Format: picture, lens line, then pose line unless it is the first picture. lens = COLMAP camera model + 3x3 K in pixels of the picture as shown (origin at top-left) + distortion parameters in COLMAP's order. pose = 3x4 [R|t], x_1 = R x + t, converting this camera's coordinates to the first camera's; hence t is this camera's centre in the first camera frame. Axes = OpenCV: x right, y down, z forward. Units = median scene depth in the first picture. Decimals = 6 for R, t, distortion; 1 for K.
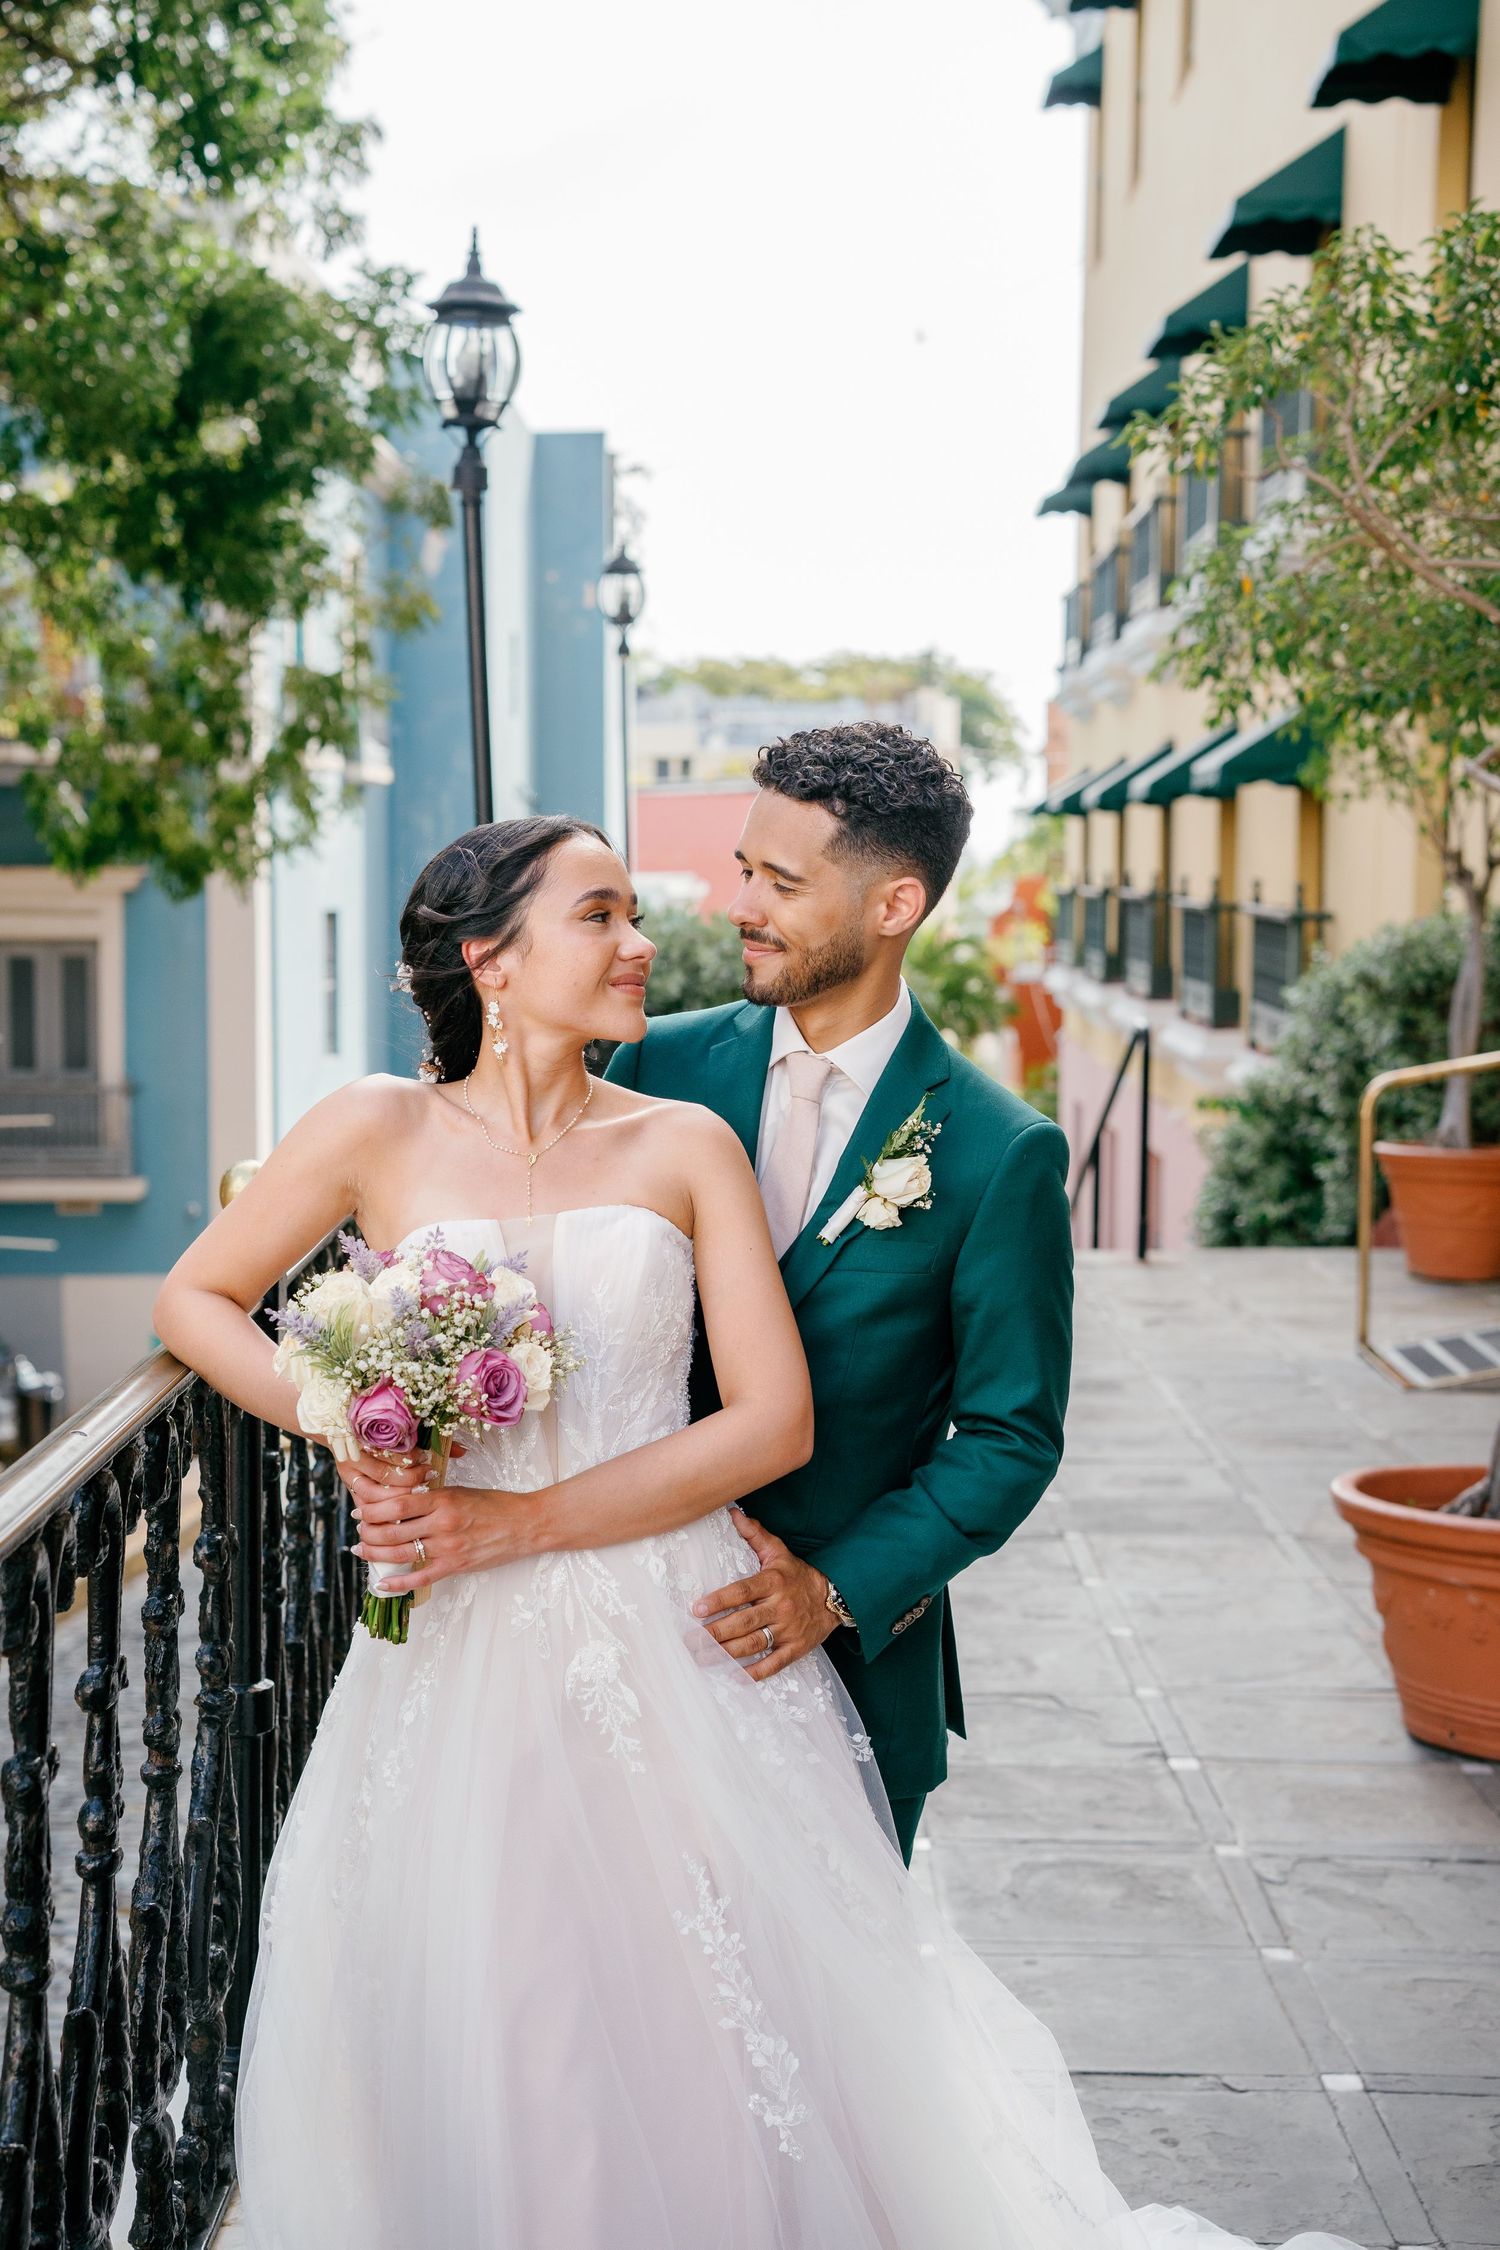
lens RADIAL K [[3138.9, 0, 750.0], [0, 3138.9, 1125.0], [0, 0, 1]] dist [0.217956, -0.004902]
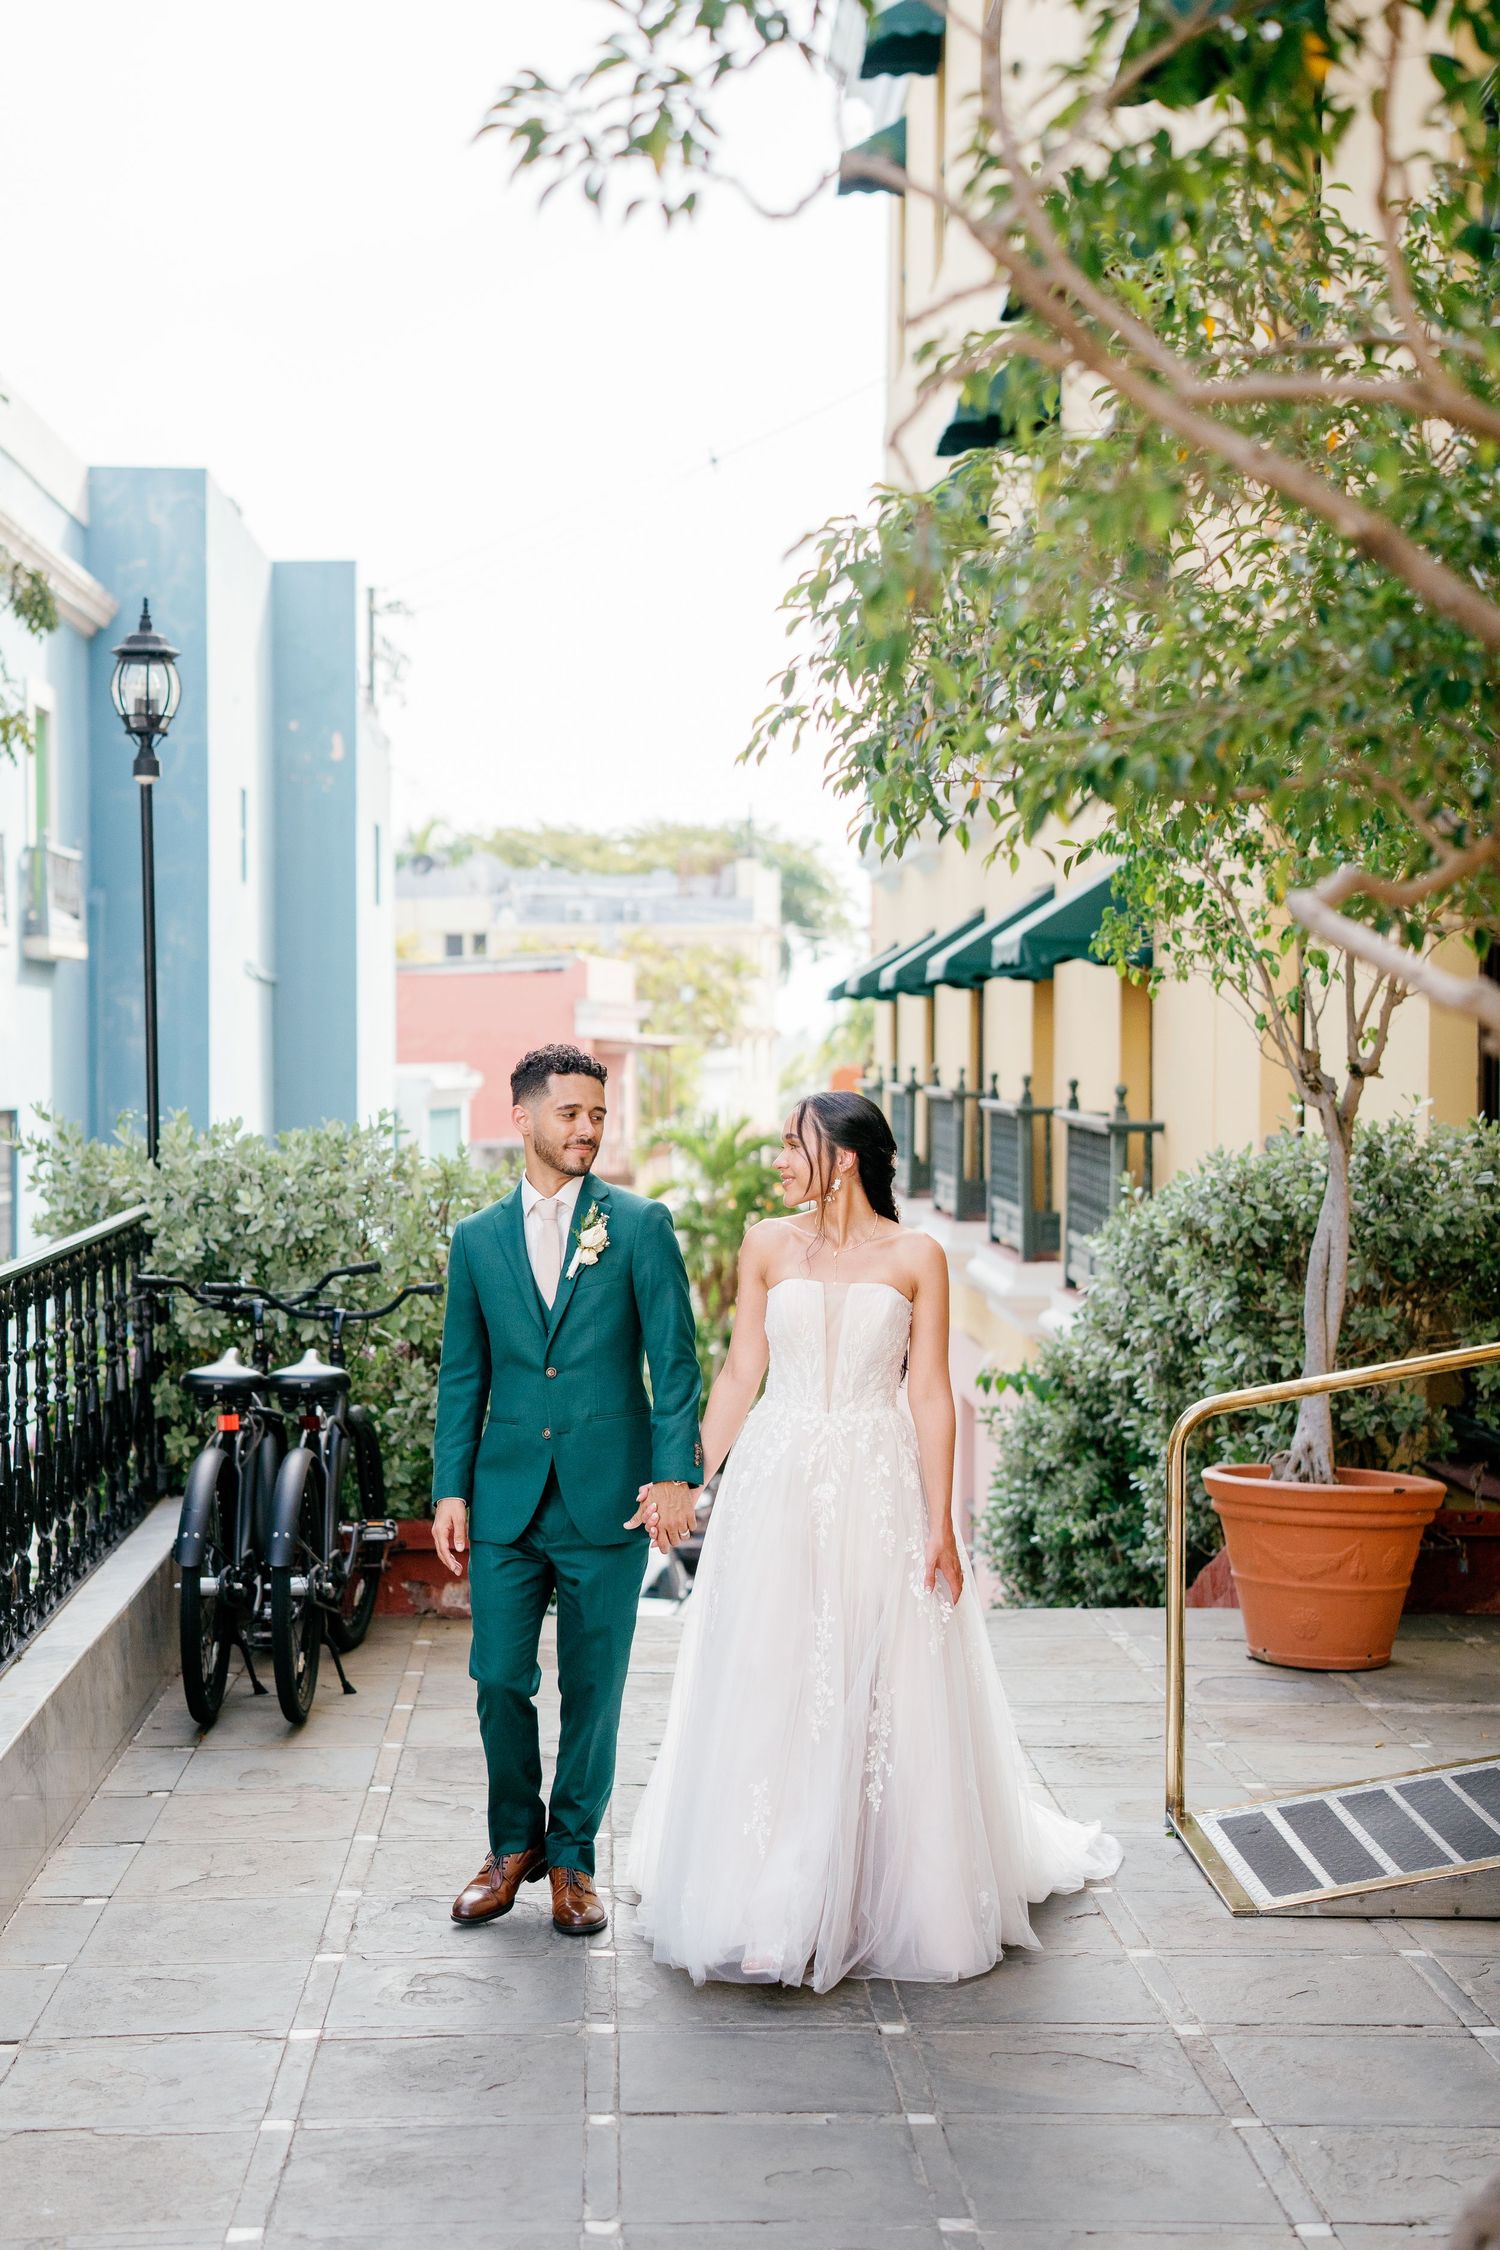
lens RADIAL K [[3385.3, 0, 661.3], [0, 3385.3, 1175.5], [0, 0, 1]] dist [0.209667, -0.003631]
pose [[0.999664, -0.000938, 0.025889, 0.043623], [0.002114, 0.998963, -0.045469, -0.018305], [-0.025819, 0.045509, 0.998630, 0.184337]]
